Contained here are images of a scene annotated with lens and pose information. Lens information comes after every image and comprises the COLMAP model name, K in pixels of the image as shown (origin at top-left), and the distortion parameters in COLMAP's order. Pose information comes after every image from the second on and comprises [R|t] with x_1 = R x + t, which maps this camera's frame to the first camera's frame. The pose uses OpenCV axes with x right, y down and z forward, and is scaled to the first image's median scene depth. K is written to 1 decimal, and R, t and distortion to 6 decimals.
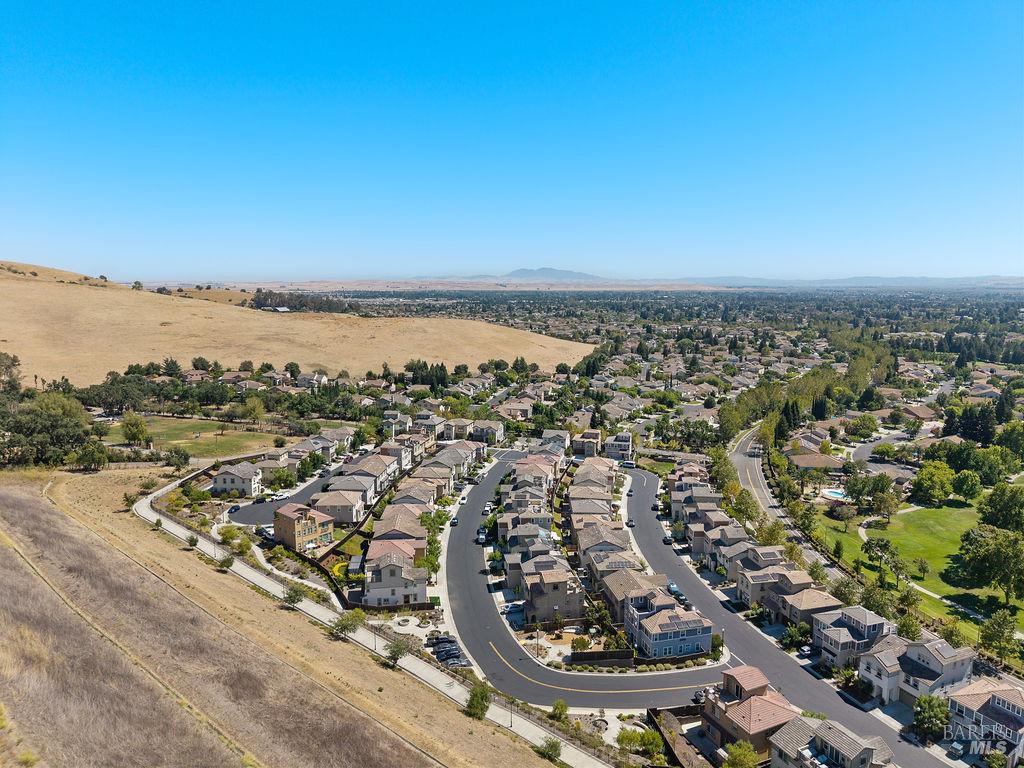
lens RADIAL K [[679.9, 0, 515.6], [0, 679.9, 384.2], [0, 0, 1]] dist [0.014693, -0.010695]
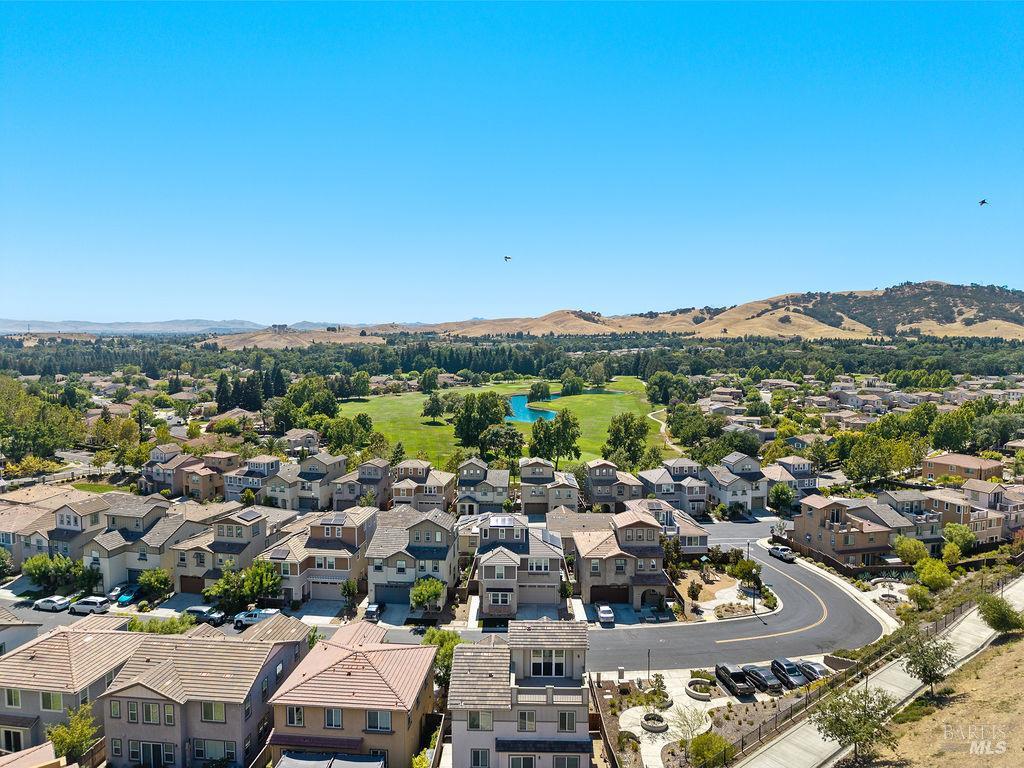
lens RADIAL K [[679.9, 0, 511.3], [0, 679.9, 384.7], [0, 0, 1]] dist [0.014693, -0.010695]
pose [[0.181826, -0.080458, 0.980034, -0.588973], [0.143894, 0.988095, 0.054423, 0.101216], [-0.972746, 0.131125, 0.191238, 0.979525]]
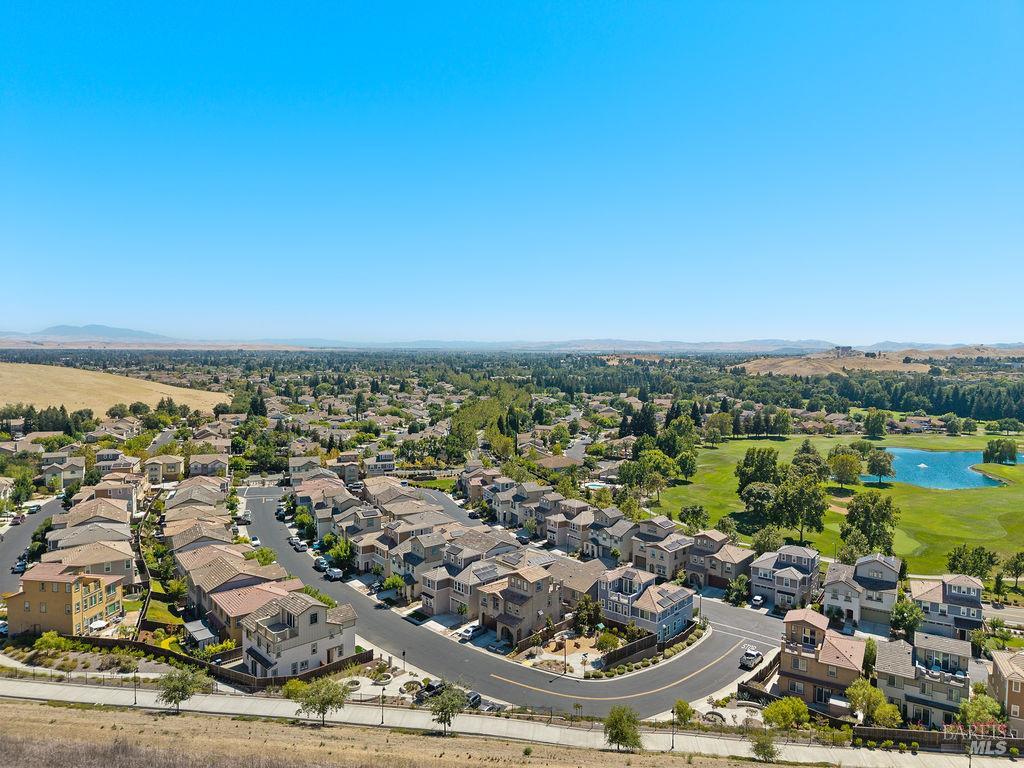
lens RADIAL K [[679.9, 0, 510.9], [0, 679.9, 383.2], [0, 0, 1]] dist [0.014693, -0.010695]
pose [[0.829635, -0.024382, 0.557774, -0.400535], [0.075299, 0.994804, -0.068514, 0.112994], [-0.553205, 0.098842, 0.827160, 0.334885]]
